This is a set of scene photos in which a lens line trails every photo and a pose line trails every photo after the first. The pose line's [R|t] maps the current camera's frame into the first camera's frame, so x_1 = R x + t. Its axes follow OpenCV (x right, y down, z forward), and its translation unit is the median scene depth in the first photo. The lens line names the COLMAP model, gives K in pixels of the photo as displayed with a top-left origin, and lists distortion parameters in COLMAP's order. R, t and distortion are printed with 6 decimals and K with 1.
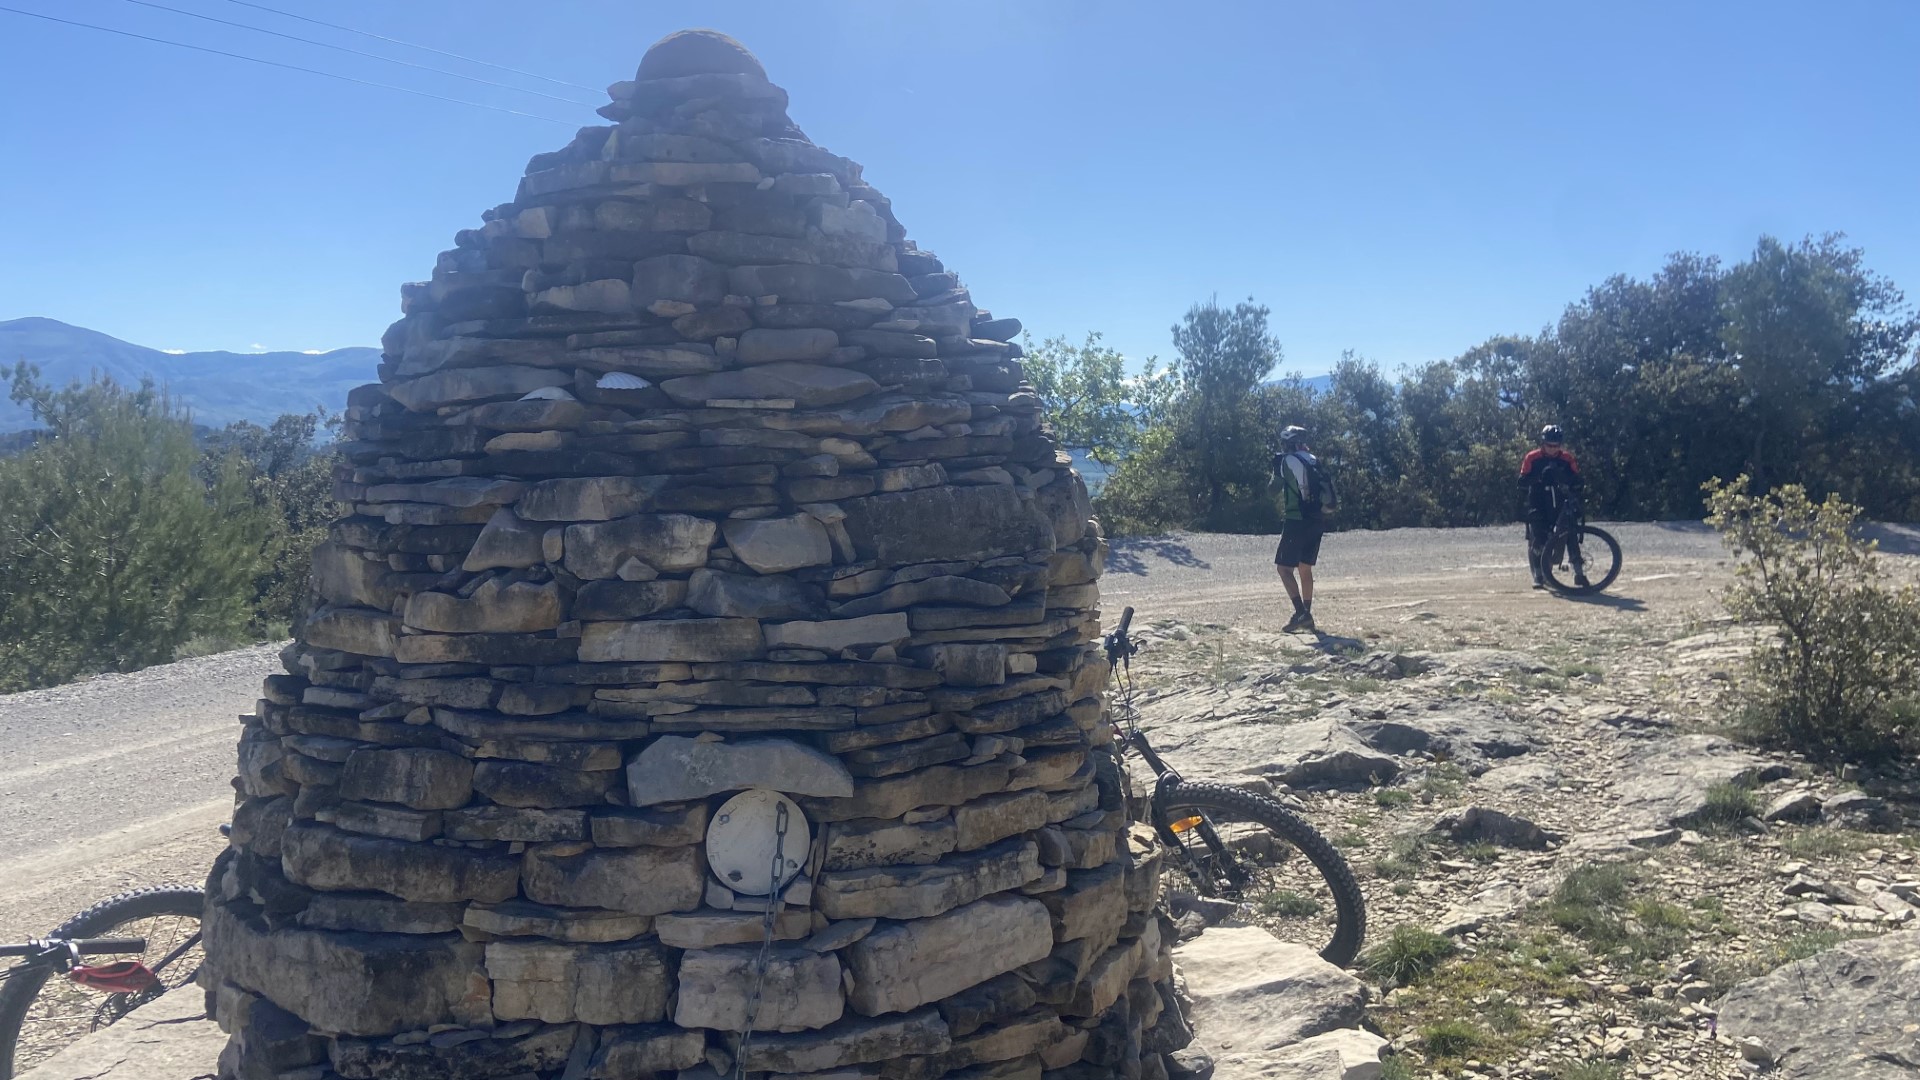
lens RADIAL K [[1409.1, 0, 956.2], [0, 1409.1, 512.5], [0, 0, 1]] dist [0.128558, -0.154354]
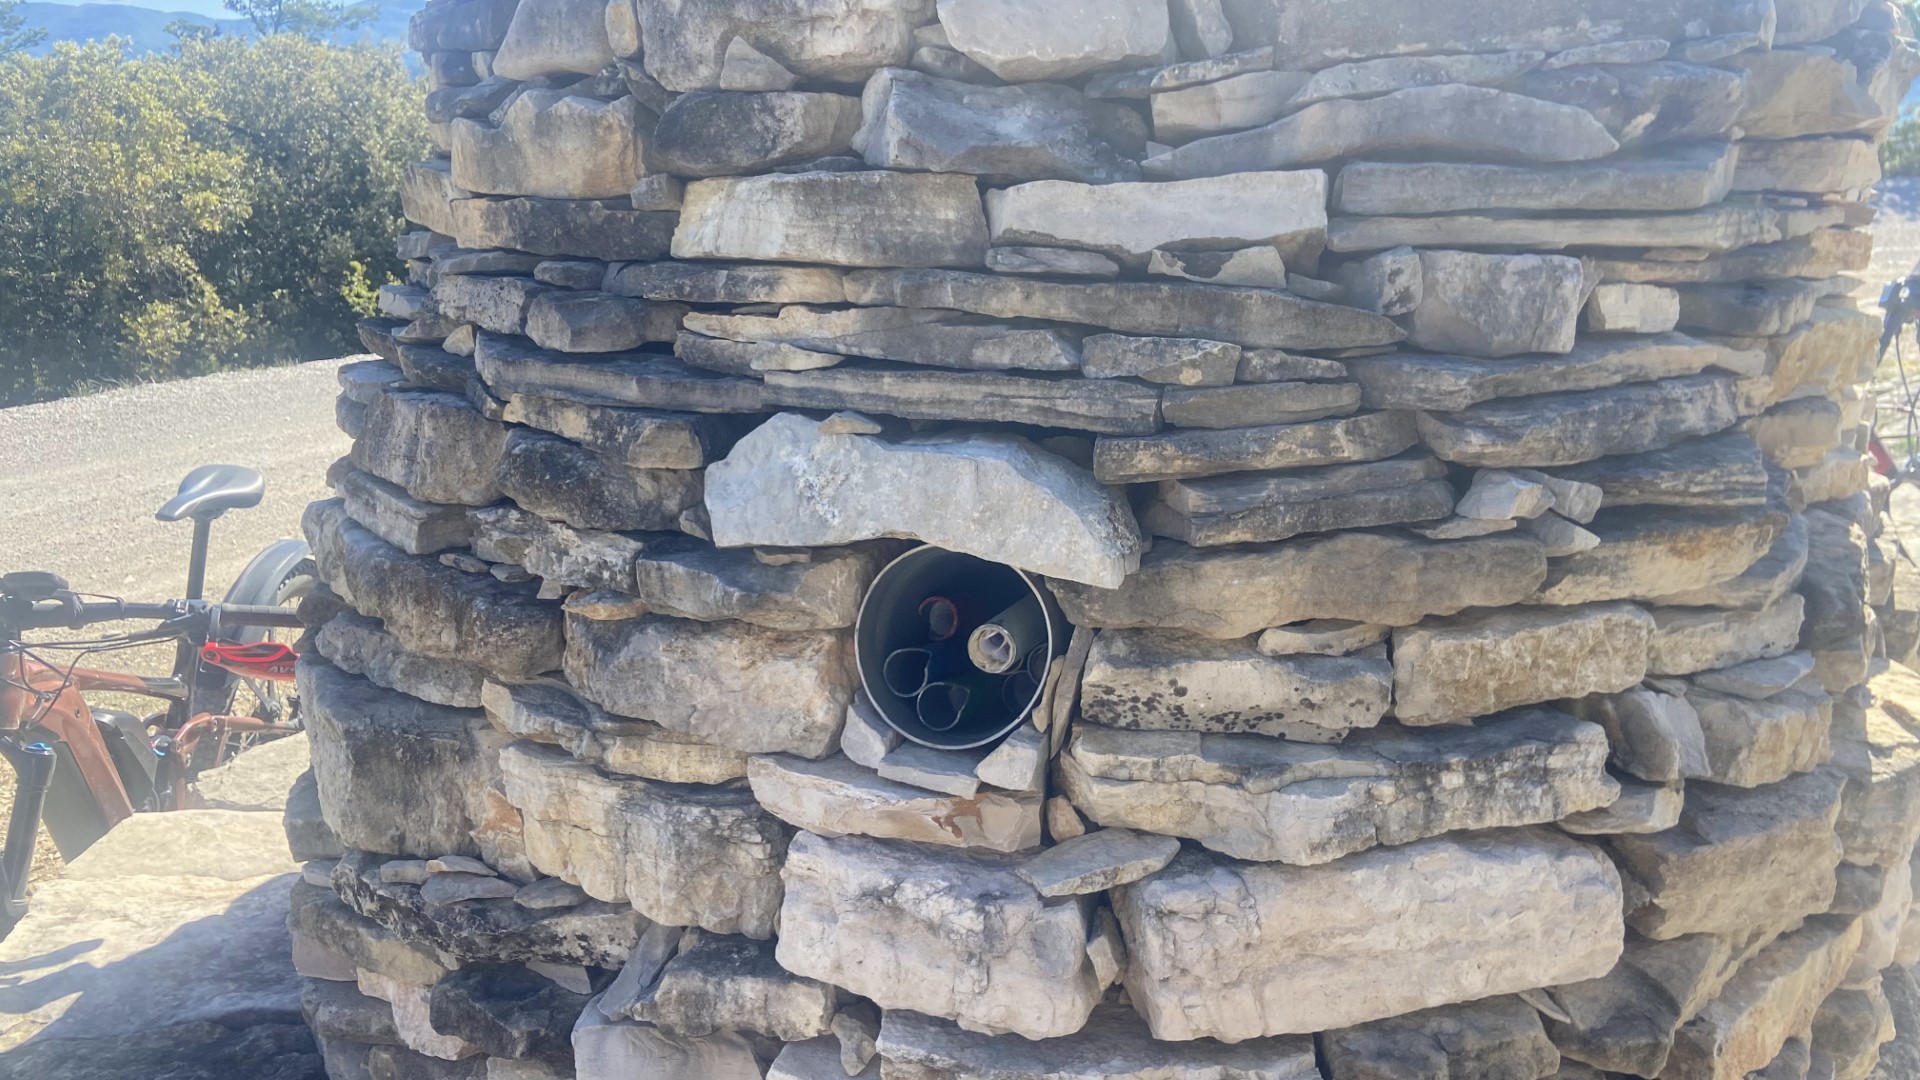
lens RADIAL K [[1409.1, 0, 956.2], [0, 1409.1, 512.5], [0, 0, 1]] dist [0.128558, -0.154354]
pose [[0.894390, 0.110717, -0.433368, 0.064207], [-0.004123, 0.970880, 0.239533, 0.070130], [0.447268, -0.212449, 0.868802, 0.571388]]
